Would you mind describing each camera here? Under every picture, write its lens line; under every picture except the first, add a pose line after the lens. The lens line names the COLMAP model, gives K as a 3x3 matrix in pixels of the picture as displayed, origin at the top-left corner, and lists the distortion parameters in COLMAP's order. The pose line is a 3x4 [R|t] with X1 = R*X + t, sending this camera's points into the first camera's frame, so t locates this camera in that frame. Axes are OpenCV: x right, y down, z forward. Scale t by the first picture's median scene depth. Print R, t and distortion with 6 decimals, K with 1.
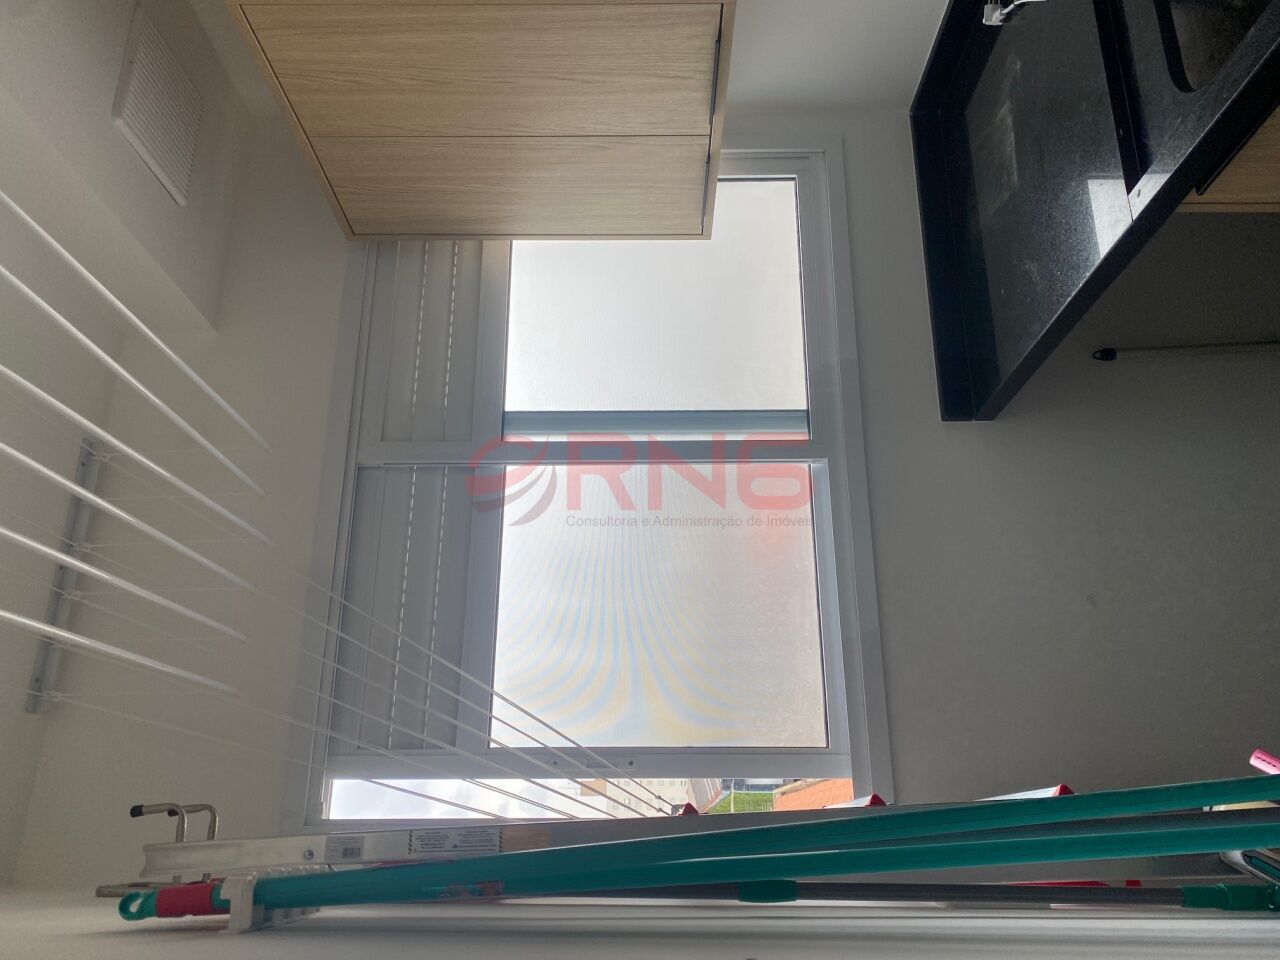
lens RADIAL K [[976.6, 0, 643.1], [0, 976.6, 485.0], [0, 0, 1]] dist [0.032686, -0.040316]
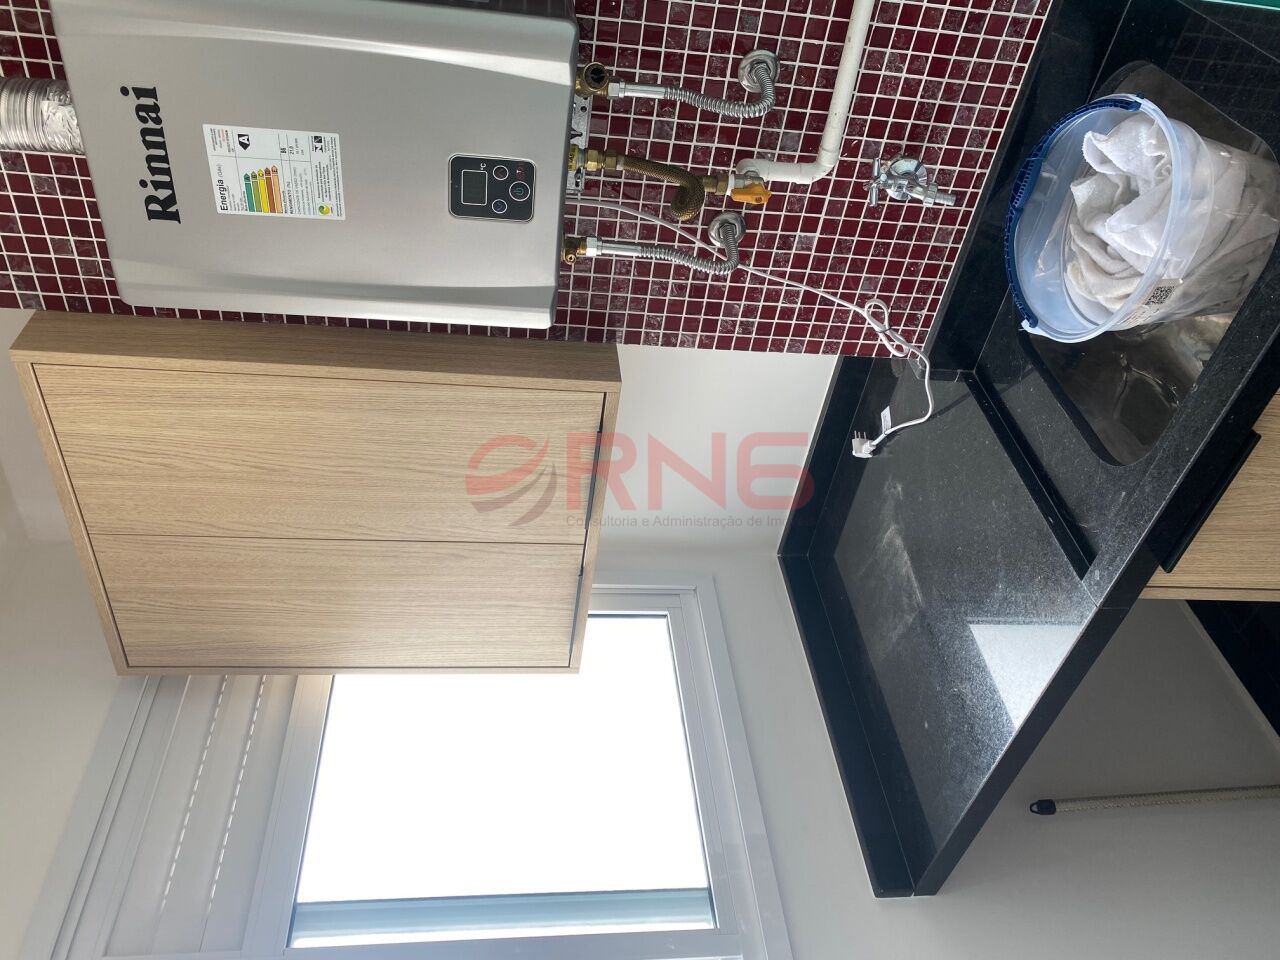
lens RADIAL K [[976.6, 0, 648.0], [0, 976.6, 452.1], [0, 0, 1]] dist [0.032686, -0.040316]
pose [[0.985053, 0.042157, 0.167015, -0.024860], [0.049752, 0.858635, -0.510168, 0.022711], [-0.164912, 0.510852, 0.843703, 0.197464]]
